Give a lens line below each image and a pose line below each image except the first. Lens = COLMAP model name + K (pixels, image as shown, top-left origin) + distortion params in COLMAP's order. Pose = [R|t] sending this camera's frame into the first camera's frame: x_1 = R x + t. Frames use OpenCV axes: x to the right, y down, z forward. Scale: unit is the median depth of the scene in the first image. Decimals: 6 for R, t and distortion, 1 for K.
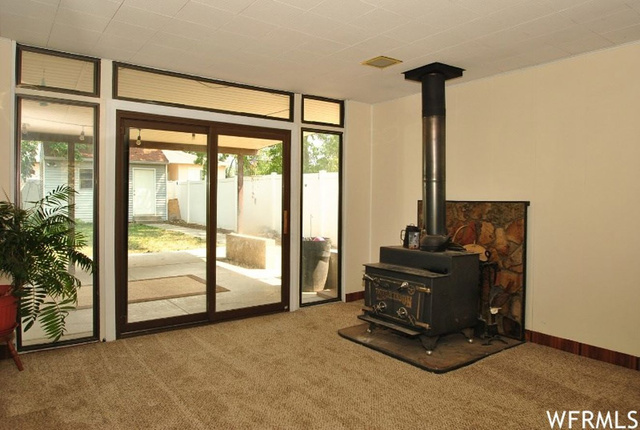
lens RADIAL K [[447.8, 0, 320.0], [0, 447.8, 196.9], [0, 0, 1]] dist [-0.001076, 0.001154]
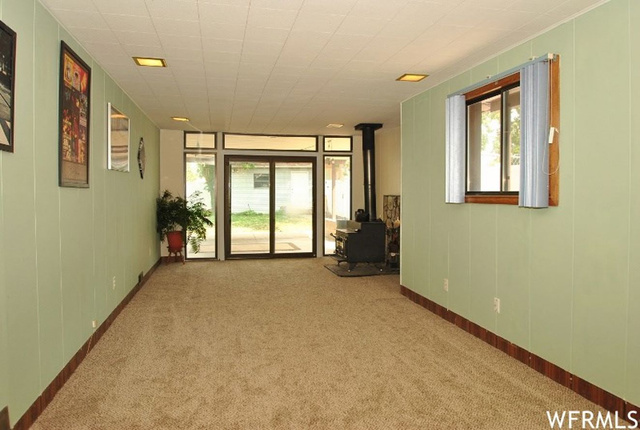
lens RADIAL K [[447.8, 0, 320.0], [0, 447.8, 196.9], [0, 0, 1]] dist [-0.001076, 0.001154]
pose [[0.916936, -0.005531, -0.398996, 0.714699], [0.008702, 0.999943, 0.006136, 0.001494], [0.398940, -0.009098, 0.916932, -0.689431]]
